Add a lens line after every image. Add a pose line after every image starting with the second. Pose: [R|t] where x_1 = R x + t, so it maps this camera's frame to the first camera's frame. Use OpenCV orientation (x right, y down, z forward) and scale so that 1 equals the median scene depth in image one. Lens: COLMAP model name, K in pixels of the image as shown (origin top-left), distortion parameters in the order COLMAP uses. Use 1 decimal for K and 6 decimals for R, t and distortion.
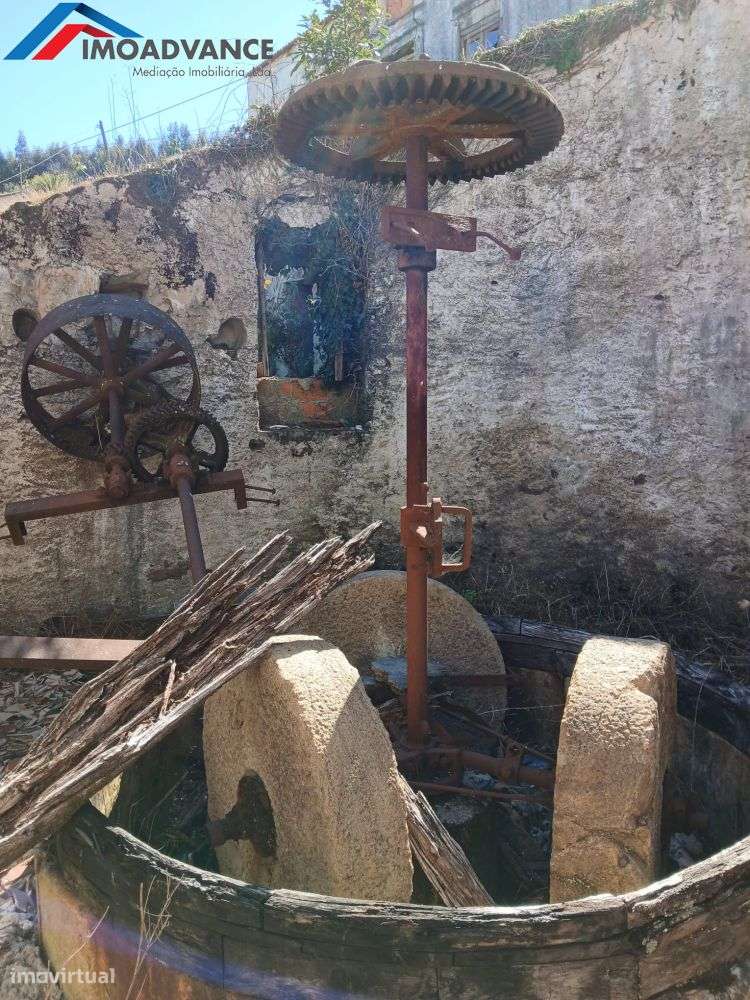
lens RADIAL K [[793.0, 0, 382.8], [0, 793.0, 496.4], [0, 0, 1]] dist [0.054427, -0.120978]
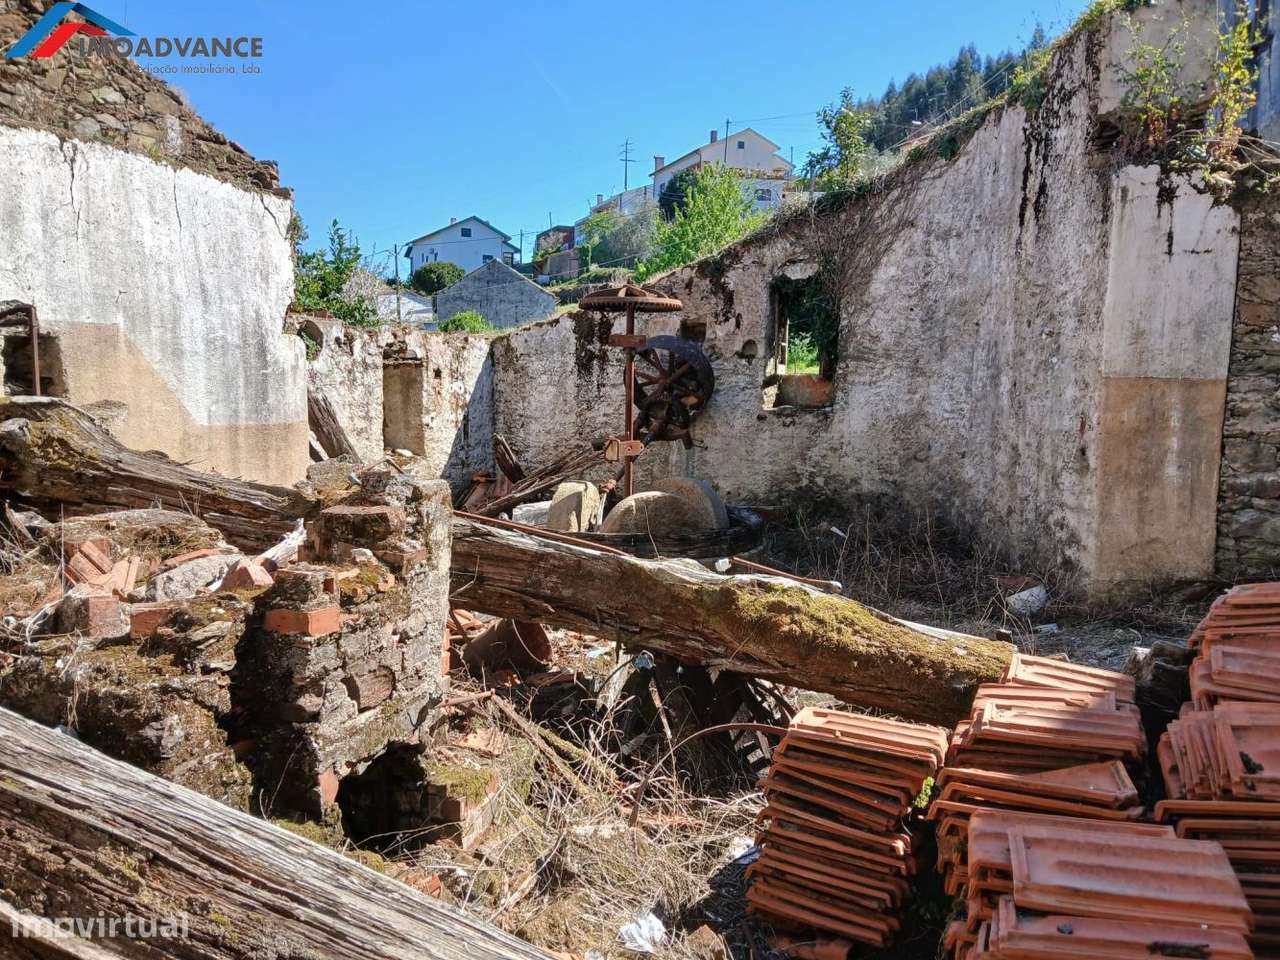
lens RADIAL K [[1015.0, 0, 640.2], [0, 1015.0, 479.7], [0, 0, 1]] dist [0.054427, -0.120978]
pose [[0.700385, 0.087005, -0.708443, 1.147872], [-0.082319, 0.995766, 0.040908, -0.004760], [0.709003, 0.029667, 0.704581, -0.618739]]
